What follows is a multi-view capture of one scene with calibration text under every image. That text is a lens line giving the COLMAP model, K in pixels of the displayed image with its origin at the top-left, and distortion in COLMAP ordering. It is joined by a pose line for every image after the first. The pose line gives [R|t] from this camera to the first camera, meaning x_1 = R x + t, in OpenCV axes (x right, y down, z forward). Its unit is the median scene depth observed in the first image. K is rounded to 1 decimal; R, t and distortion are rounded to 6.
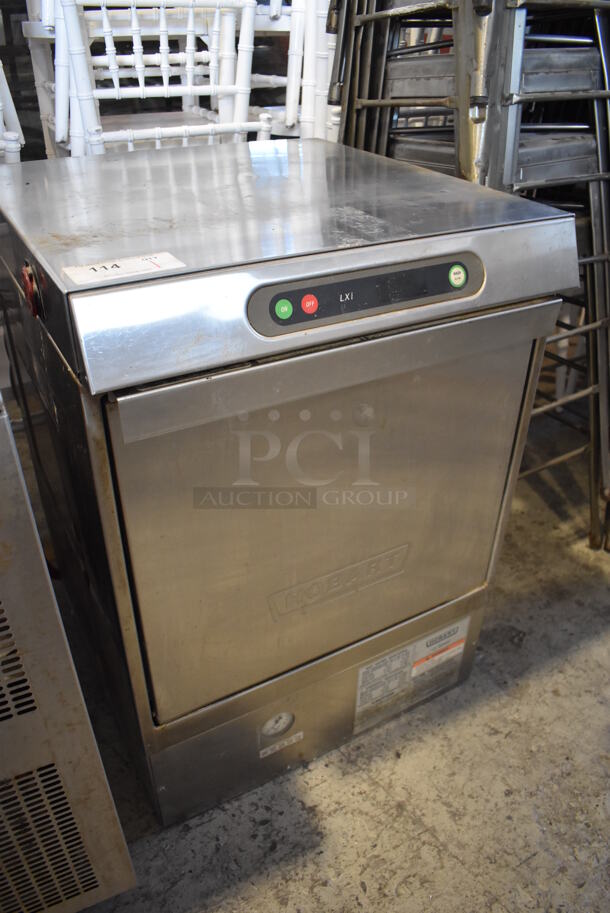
lens RADIAL K [[702.4, 0, 308.9], [0, 702.4, 466.3], [0, 0, 1]] dist [-0.089612, 0.006550]
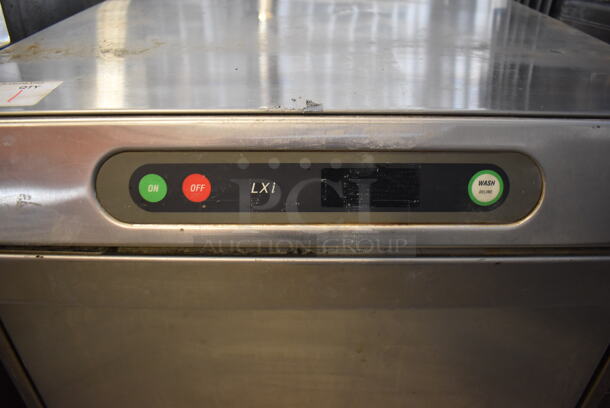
lens RADIAL K [[469.3, 0, 305.0], [0, 469.3, 204.0], [0, 0, 1]] dist [-0.089612, 0.006550]
pose [[0.867934, 0.251917, -0.428052, 0.177327], [-0.266578, 0.963449, 0.026485, -0.161598], [0.419079, 0.091122, 0.903366, 0.408016]]
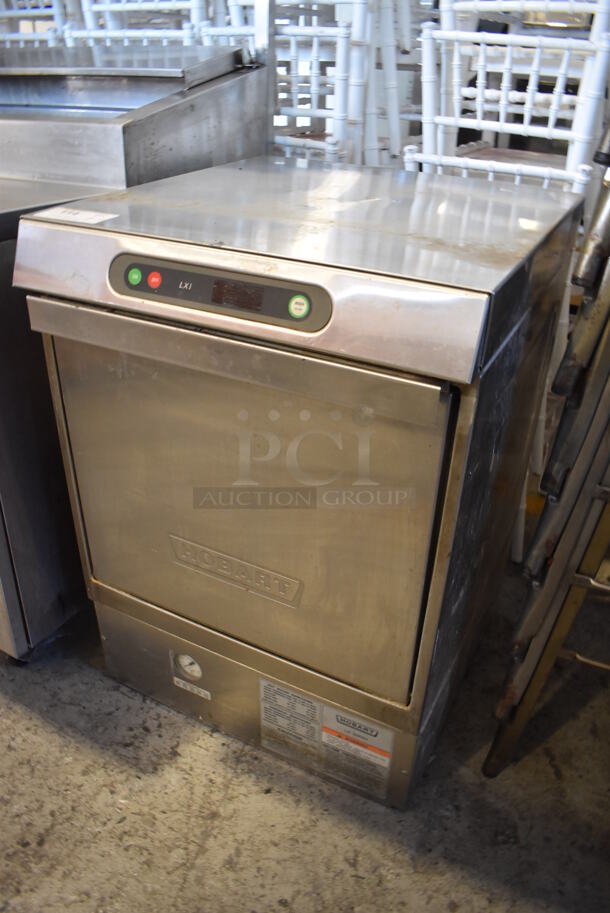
lens RADIAL K [[702.4, 0, 308.9], [0, 702.4, 466.3], [0, 0, 1]] dist [-0.089612, 0.006550]
pose [[0.552067, 0.438049, -0.709461, 0.702843], [-0.477889, 0.863487, 0.161282, -0.172840], [0.683260, 0.250005, 0.686041, 0.284695]]
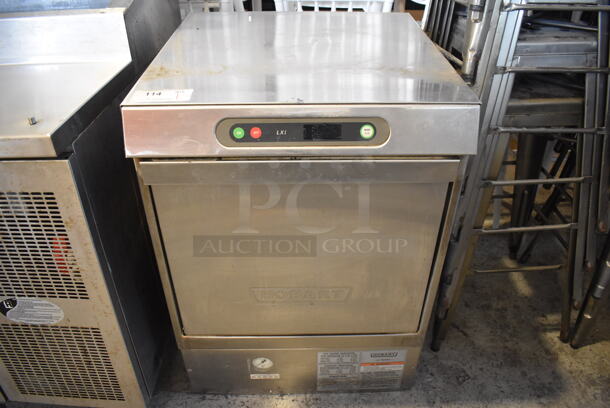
lens RADIAL K [[469.3, 0, 305.0], [0, 469.3, 204.0], [0, 0, 1]] dist [-0.089612, 0.006550]
pose [[0.877954, 0.268852, -0.396126, 0.383181], [-0.256511, 0.962802, 0.084941, -0.121210], [0.404227, 0.027037, 0.914259, 0.003630]]
